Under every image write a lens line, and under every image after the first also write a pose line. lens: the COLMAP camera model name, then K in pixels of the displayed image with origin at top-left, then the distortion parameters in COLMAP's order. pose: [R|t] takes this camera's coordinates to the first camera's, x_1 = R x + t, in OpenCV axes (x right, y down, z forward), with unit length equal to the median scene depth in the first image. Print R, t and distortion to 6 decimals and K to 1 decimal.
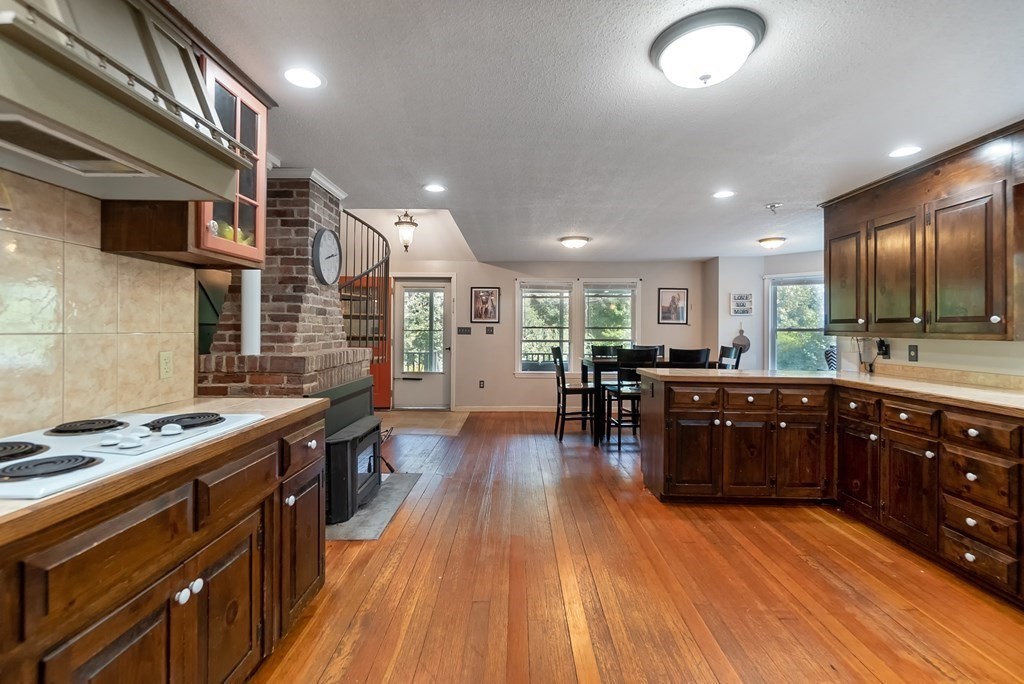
lens RADIAL K [[463.3, 0, 497.4], [0, 463.3, 336.0], [0, 0, 1]] dist [-0.001010, -0.000377]
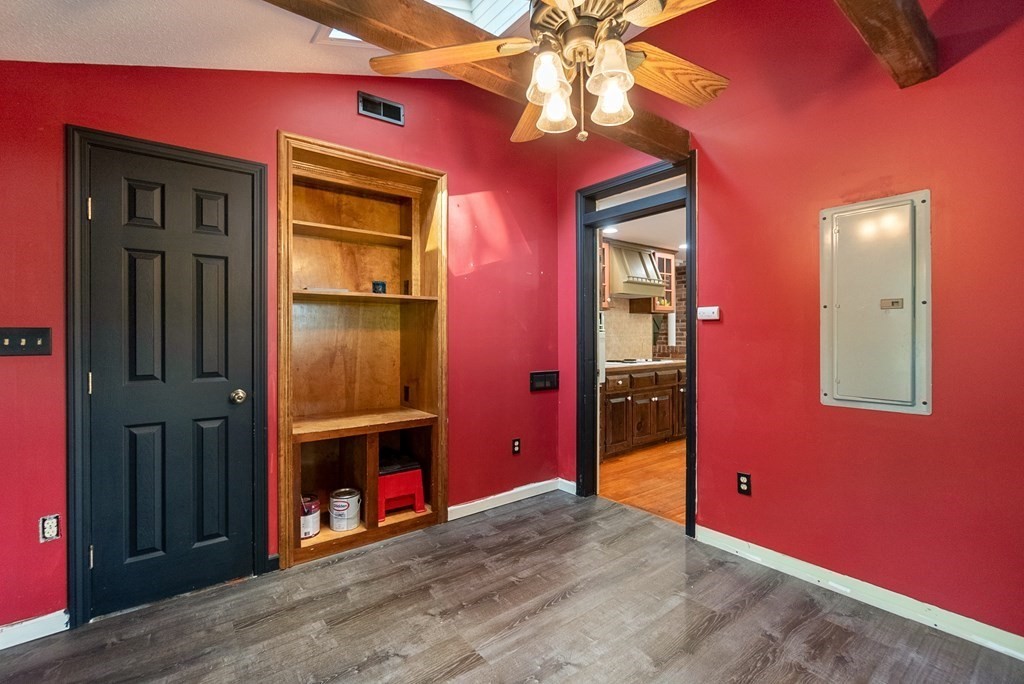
lens RADIAL K [[463.3, 0, 497.4], [0, 463.3, 336.0], [0, 0, 1]] dist [-0.001010, -0.000377]
pose [[0.643456, -0.014995, -0.765336, 1.107268], [0.004751, 0.999867, -0.015595, 0.036981], [0.765469, 0.006399, 0.643441, -1.889333]]
